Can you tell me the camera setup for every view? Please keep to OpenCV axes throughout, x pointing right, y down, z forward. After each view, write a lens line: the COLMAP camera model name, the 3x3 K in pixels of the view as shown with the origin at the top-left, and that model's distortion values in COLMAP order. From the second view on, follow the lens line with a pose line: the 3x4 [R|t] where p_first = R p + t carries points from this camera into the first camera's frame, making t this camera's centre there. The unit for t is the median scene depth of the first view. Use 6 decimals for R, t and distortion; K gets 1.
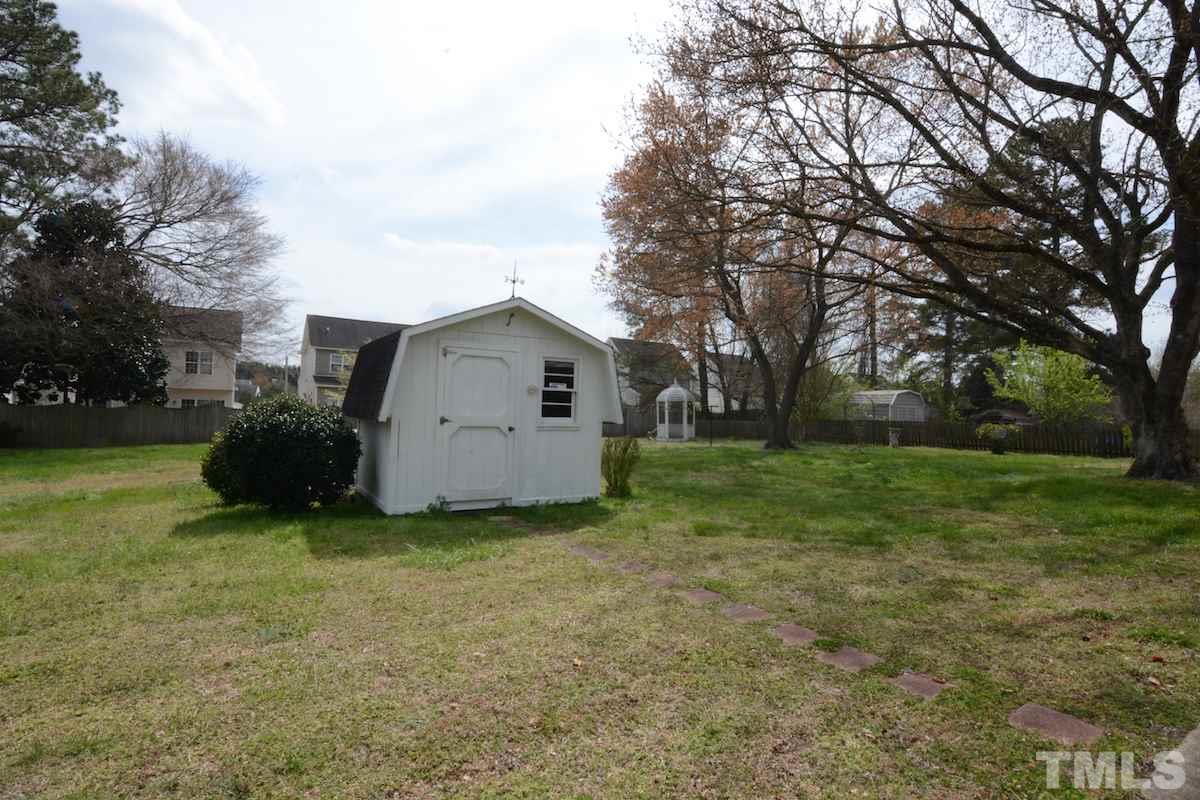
lens RADIAL K [[583.6, 0, 599.1], [0, 583.6, 399.8], [0, 0, 1]] dist [-0.001103, -0.014245]
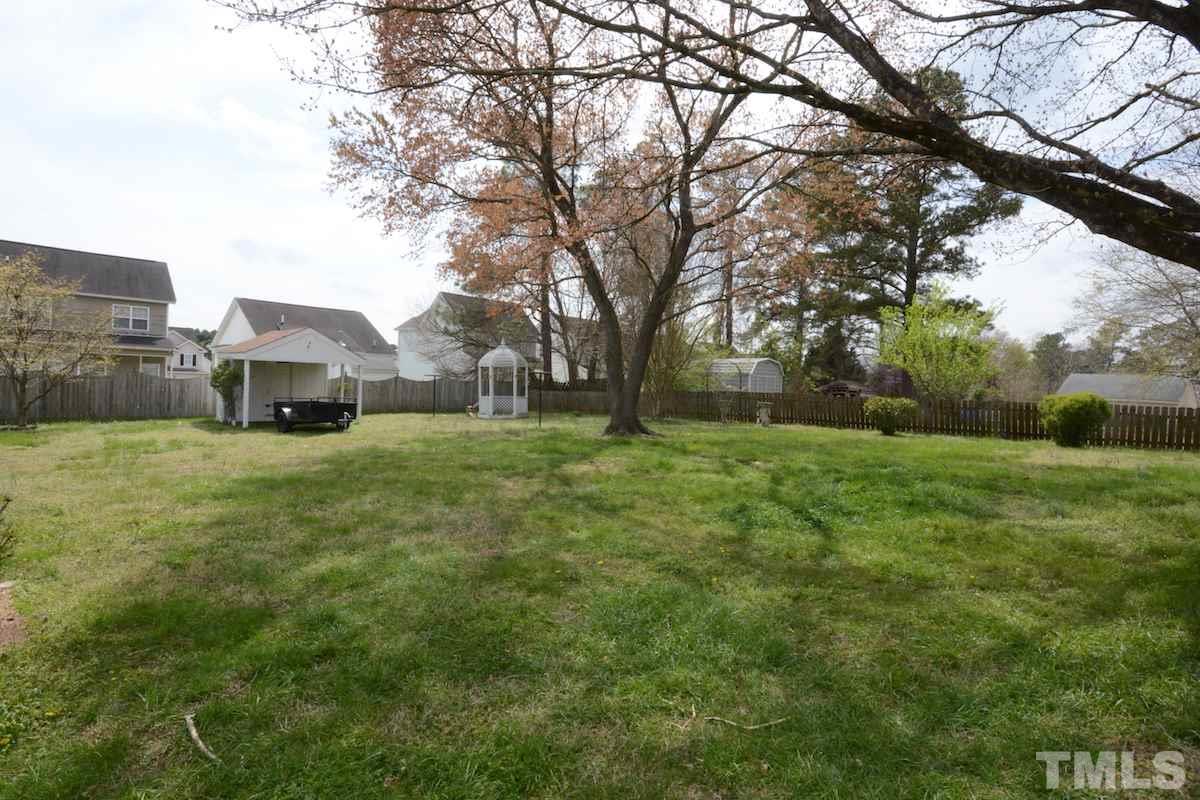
lens RADIAL K [[583.6, 0, 599.1], [0, 583.6, 399.8], [0, 0, 1]] dist [-0.001103, -0.014245]
pose [[0.972070, -0.001996, 0.234681, 0.072381], [-0.010356, 0.998625, 0.051389, 0.004857], [-0.234461, -0.052384, 0.970713, 0.210856]]
